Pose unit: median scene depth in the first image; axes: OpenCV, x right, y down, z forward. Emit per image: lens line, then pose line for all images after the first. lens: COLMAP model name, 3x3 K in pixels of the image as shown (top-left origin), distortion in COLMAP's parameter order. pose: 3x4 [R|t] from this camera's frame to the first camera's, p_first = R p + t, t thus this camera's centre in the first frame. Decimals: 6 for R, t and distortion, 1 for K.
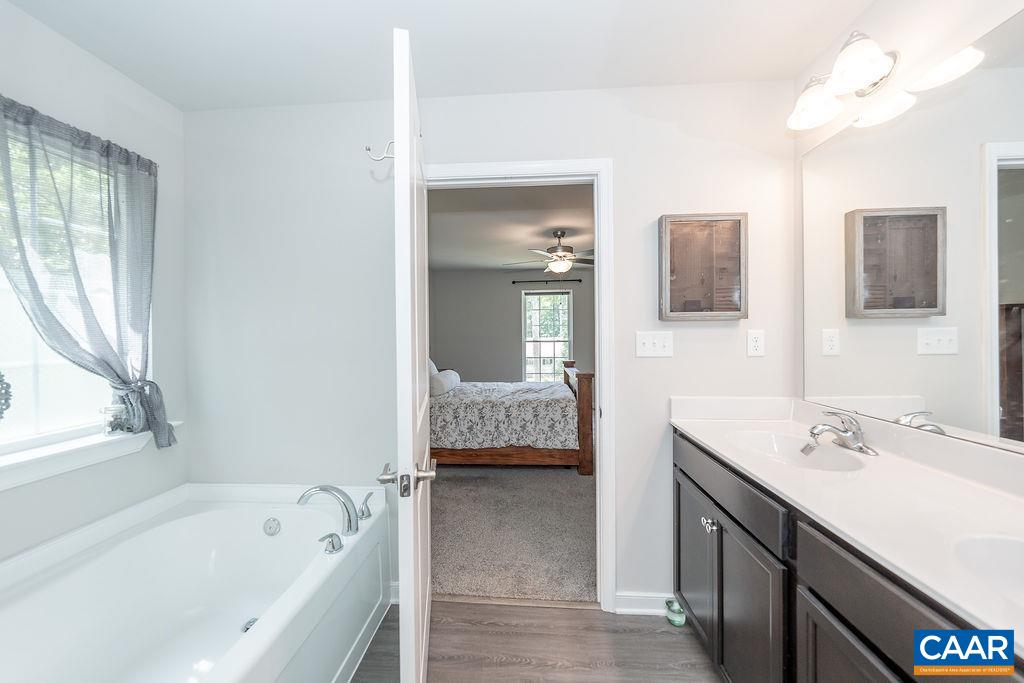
lens RADIAL K [[356.4, 0, 512.0], [0, 356.4, 338.0], [0, 0, 1]] dist [-0.003245, 0.000014]
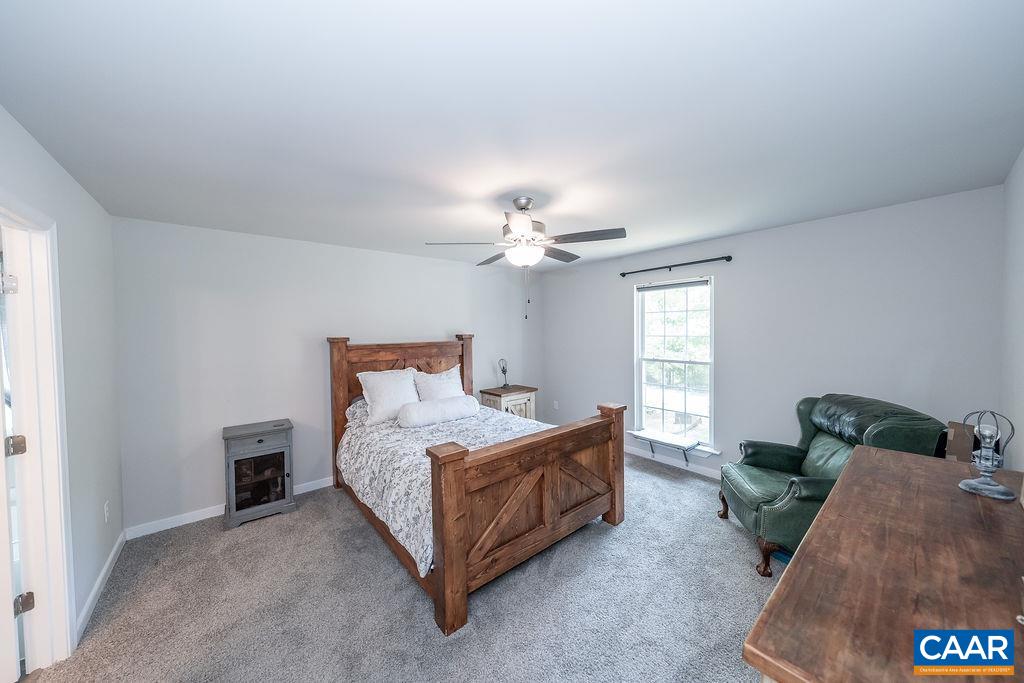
lens RADIAL K [[347.6, 0, 512.5], [0, 347.6, 338.6], [0, 0, 1]] dist [-0.001437, 0.000072]
pose [[0.687896, 0.019929, -0.725536, 0.747664], [0.002049, 0.999566, 0.029398, -0.106228], [0.725807, -0.021709, 0.687556, 0.778597]]
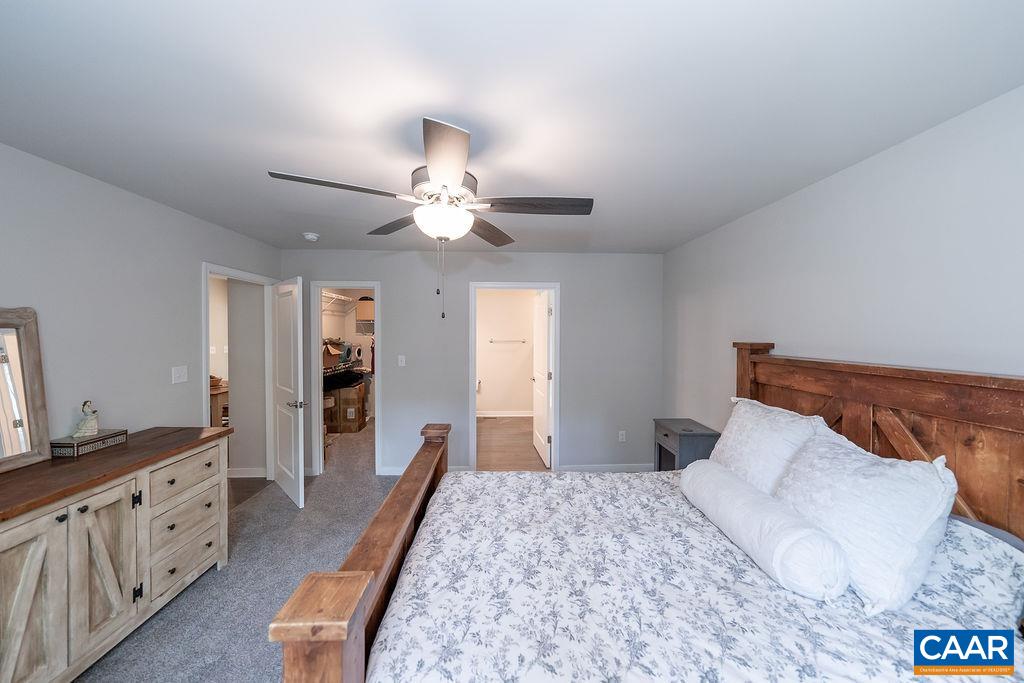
lens RADIAL K [[353.5, 0, 511.7], [0, 353.5, 338.8], [0, 0, 1]] dist [-0.003331, 0.000046]
pose [[-0.995053, 0.007140, -0.099086, 0.134373], [0.004397, 0.999602, 0.027875, -0.110564], [0.099246, 0.027302, -0.994688, 1.899631]]
